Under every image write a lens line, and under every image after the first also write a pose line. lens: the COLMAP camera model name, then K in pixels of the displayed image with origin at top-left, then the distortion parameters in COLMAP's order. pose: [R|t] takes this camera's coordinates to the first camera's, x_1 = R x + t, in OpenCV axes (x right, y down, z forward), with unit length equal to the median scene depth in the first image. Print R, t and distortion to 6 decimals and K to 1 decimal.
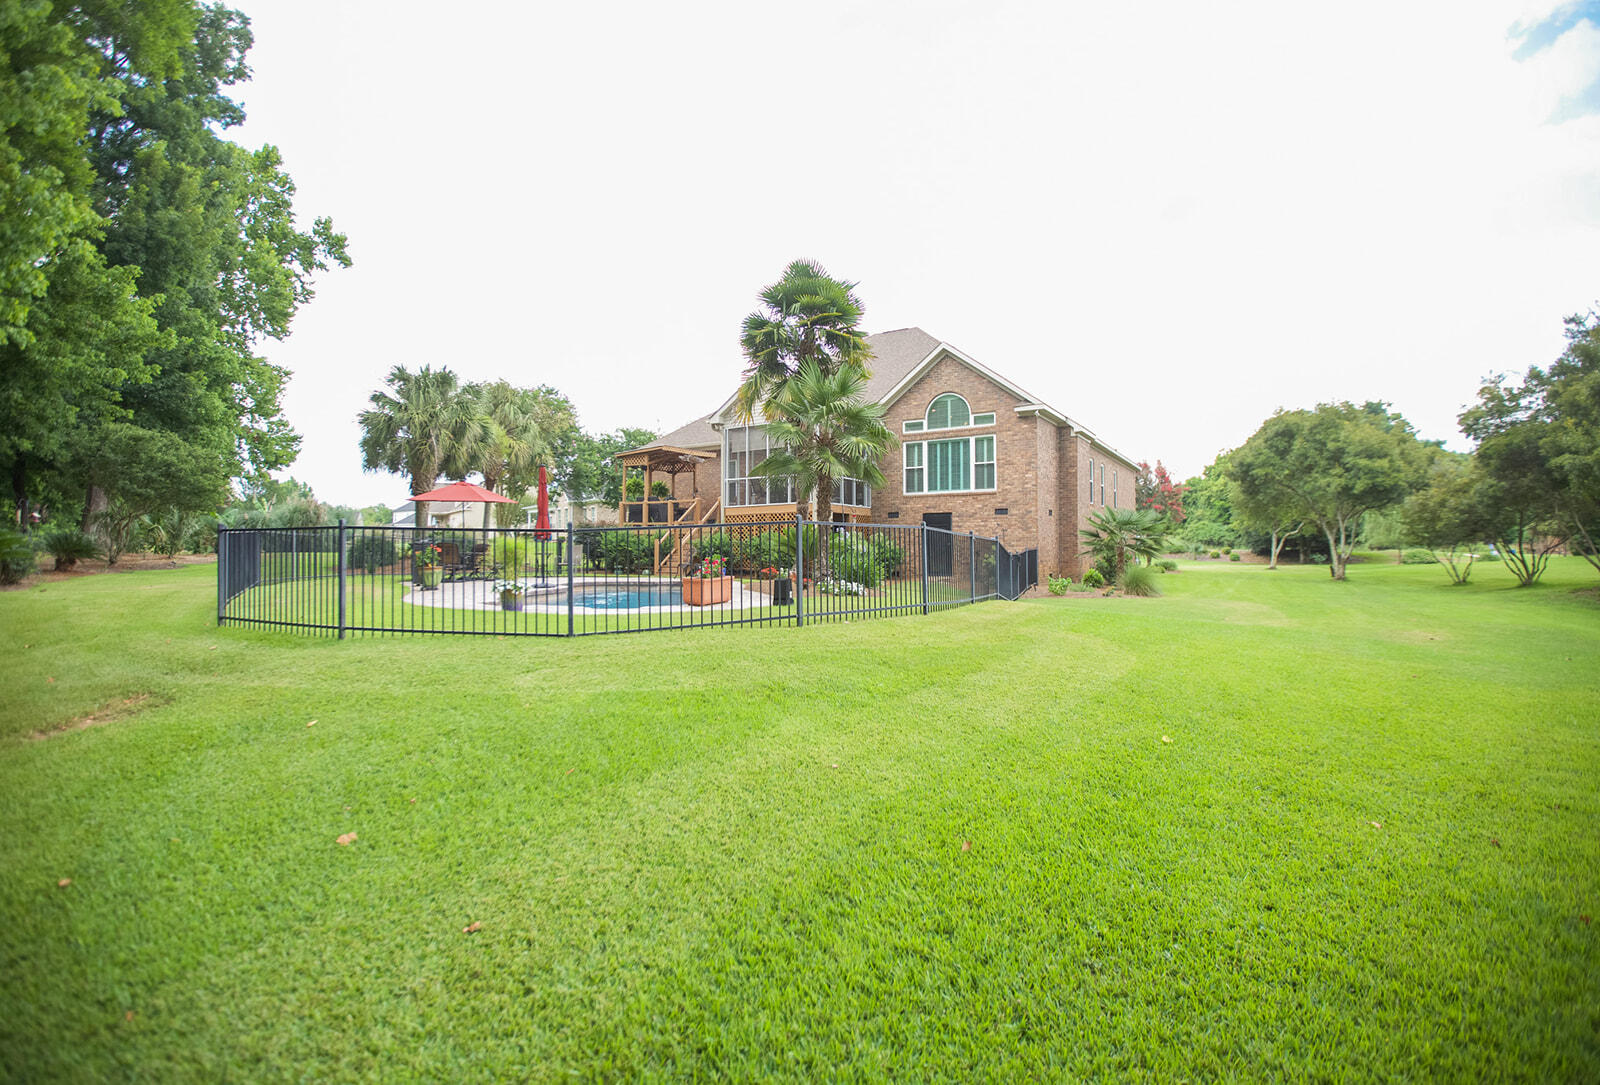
lens RADIAL K [[736.1, 0, 800.3], [0, 736.1, 541.4], [0, 0, 1]] dist [-0.015304, 0.002052]
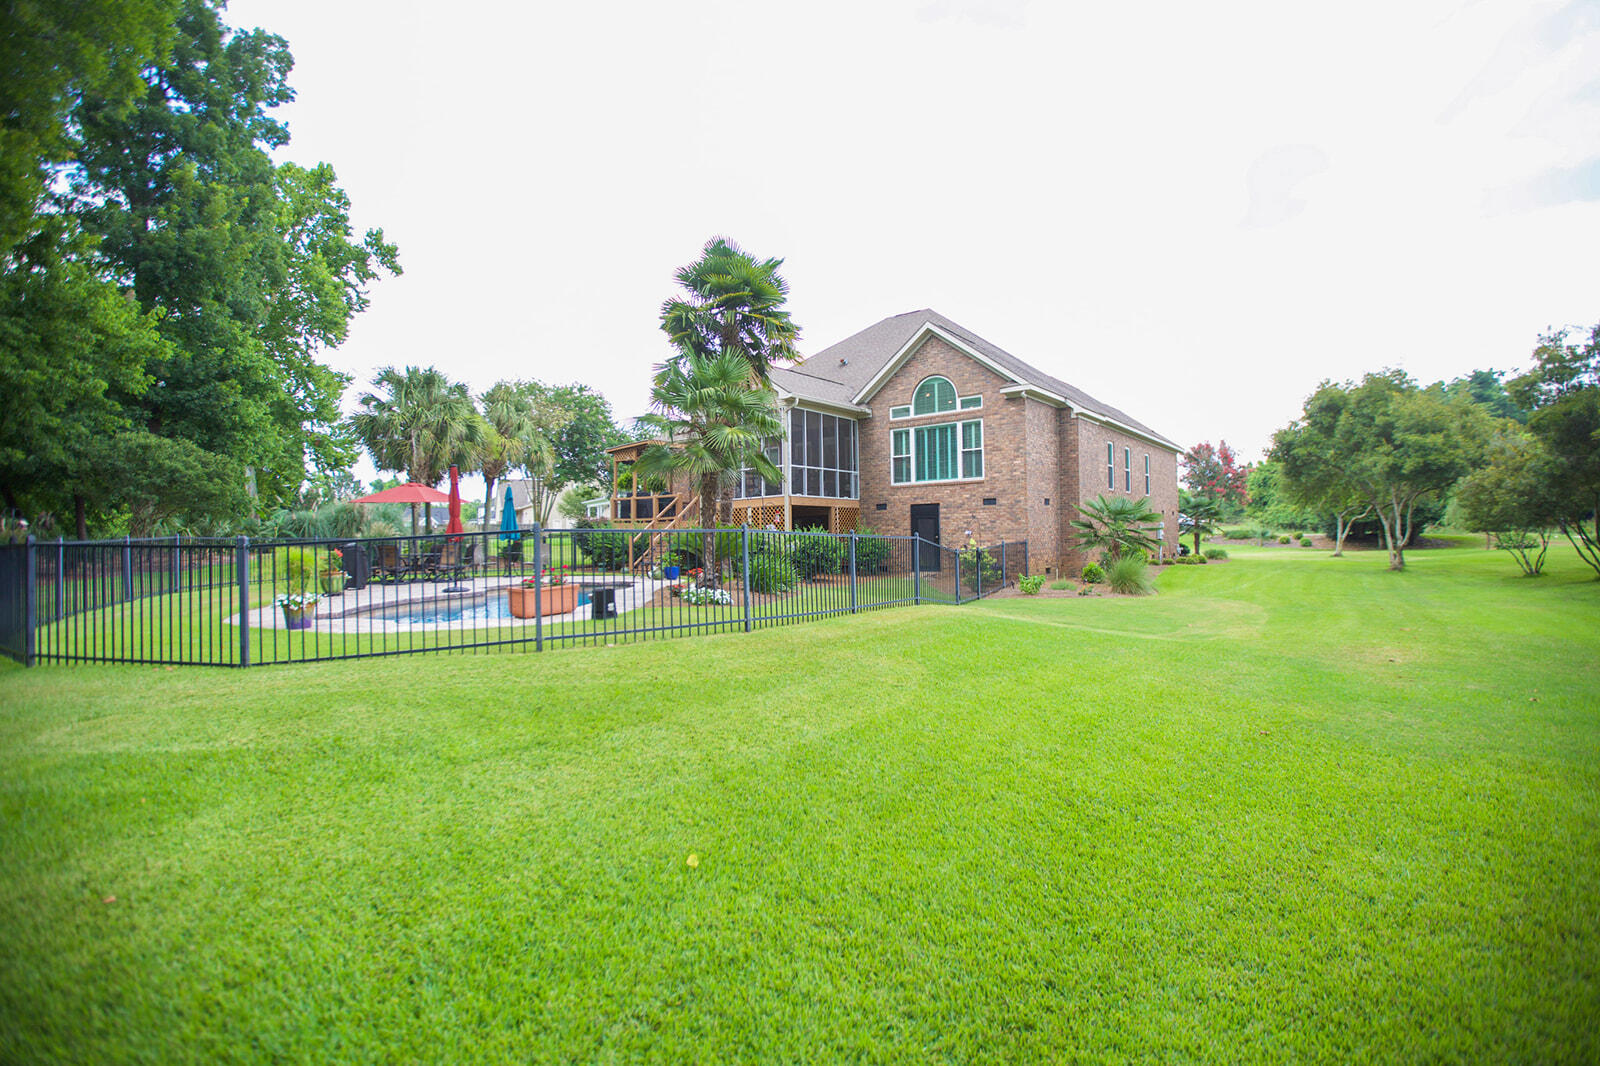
lens RADIAL K [[734.2, 0, 792.6], [0, 734.2, 533.3], [0, 0, 1]] dist [-0.023149, 0.008335]
pose [[0.995167, -0.013858, -0.097216, 0.104792], [0.014202, 0.999895, 0.002838, -0.006189], [0.097167, -0.004205, 0.995259, 0.051147]]
